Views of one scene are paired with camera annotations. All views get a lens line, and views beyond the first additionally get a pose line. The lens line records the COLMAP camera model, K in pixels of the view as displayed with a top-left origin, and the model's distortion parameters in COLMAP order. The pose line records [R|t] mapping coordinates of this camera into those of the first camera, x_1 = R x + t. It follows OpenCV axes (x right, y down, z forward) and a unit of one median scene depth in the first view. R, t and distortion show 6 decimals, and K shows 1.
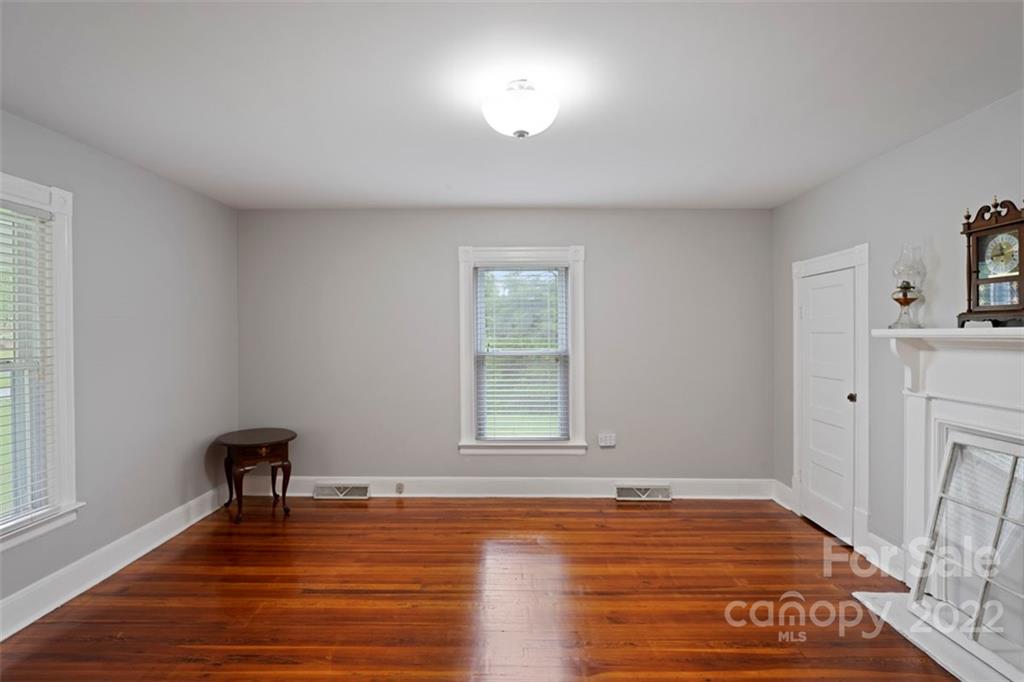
lens RADIAL K [[511.0, 0, 512.0], [0, 511.0, 341.0], [0, 0, 1]] dist [-0.002724, -0.001486]
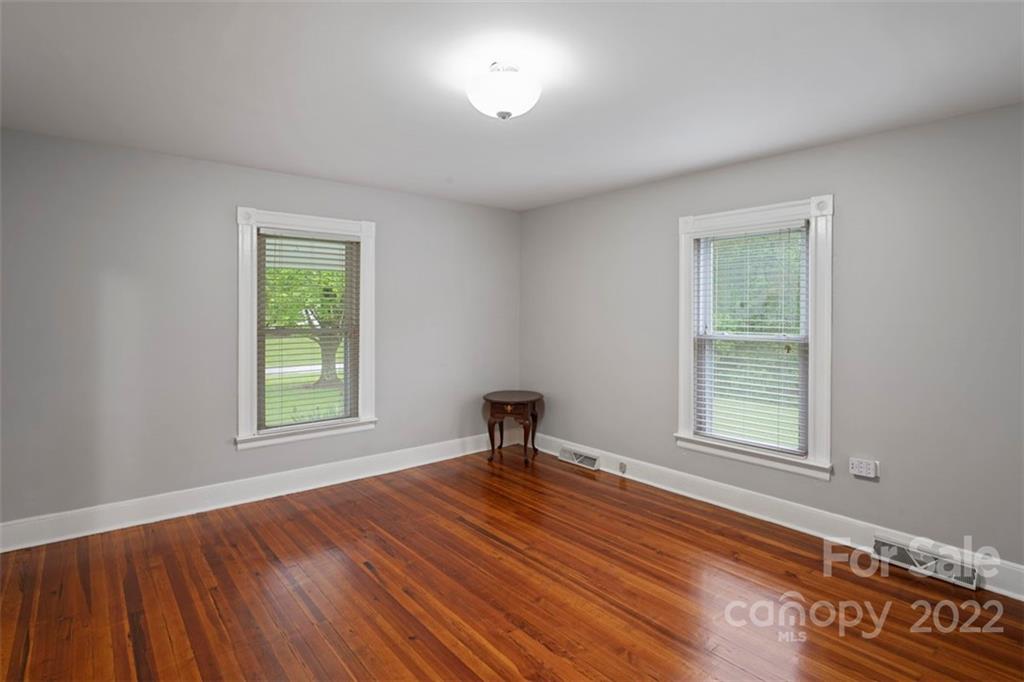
lens RADIAL K [[519.8, 0, 510.5], [0, 519.8, 320.9], [0, 0, 1]] dist [-0.000090, -0.000468]
pose [[0.648504, 0.018343, -0.760990, 0.459988], [-0.018845, 0.999790, 0.008040, -0.003598], [0.760978, 0.009127, 0.648714, 0.192396]]
